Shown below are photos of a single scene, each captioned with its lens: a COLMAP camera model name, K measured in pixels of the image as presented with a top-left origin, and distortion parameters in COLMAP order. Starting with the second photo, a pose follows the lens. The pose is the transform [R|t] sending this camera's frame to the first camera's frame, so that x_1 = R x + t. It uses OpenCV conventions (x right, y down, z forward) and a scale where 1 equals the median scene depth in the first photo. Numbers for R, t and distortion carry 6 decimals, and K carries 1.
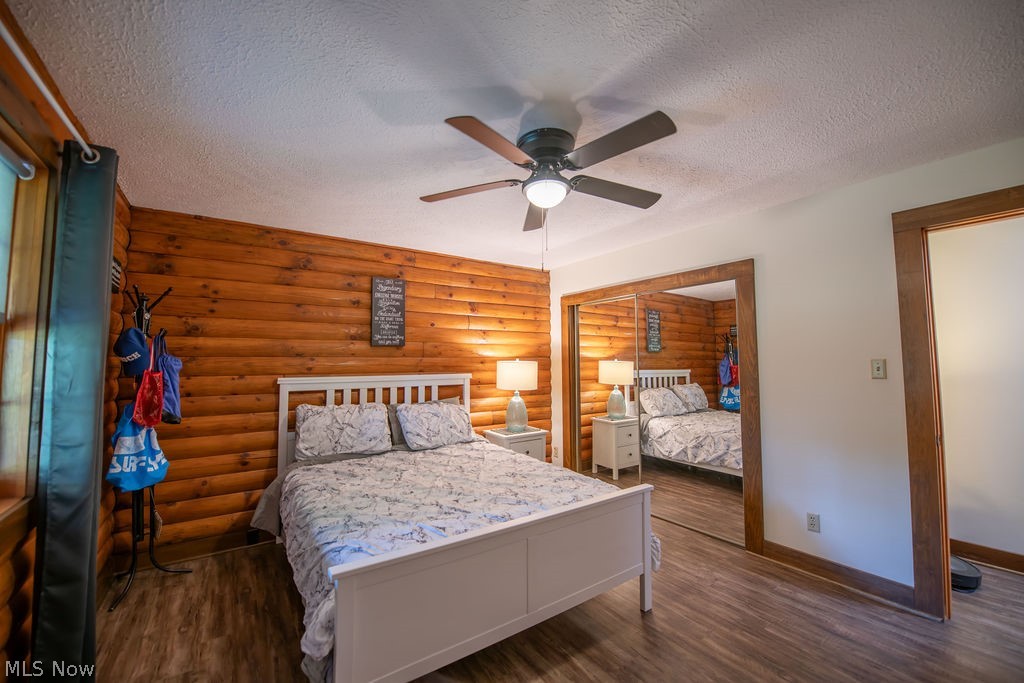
lens RADIAL K [[413.5, 0, 500.2], [0, 413.5, 337.6], [0, 0, 1]] dist [-0.015326, -0.002624]
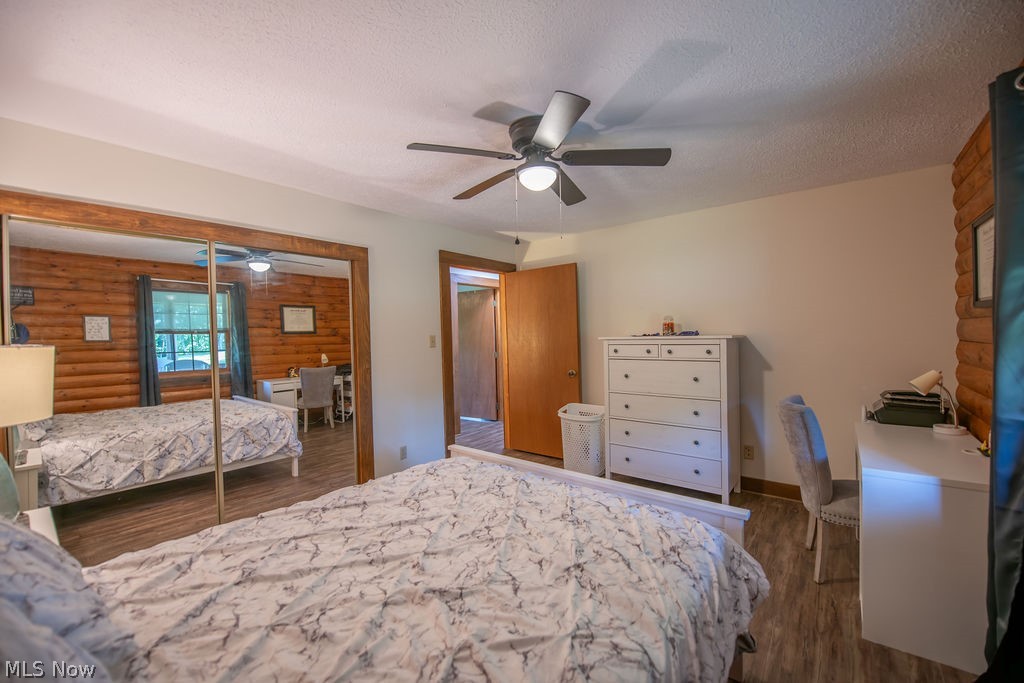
lens RADIAL K [[413.5, 0, 500.2], [0, 413.5, 337.6], [0, 0, 1]] dist [-0.015326, -0.002624]
pose [[-0.287283, -0.005021, 0.957833, -0.416471], [-0.035224, 0.999365, -0.005326, 0.035864], [-0.957198, -0.035268, -0.287278, 0.661318]]
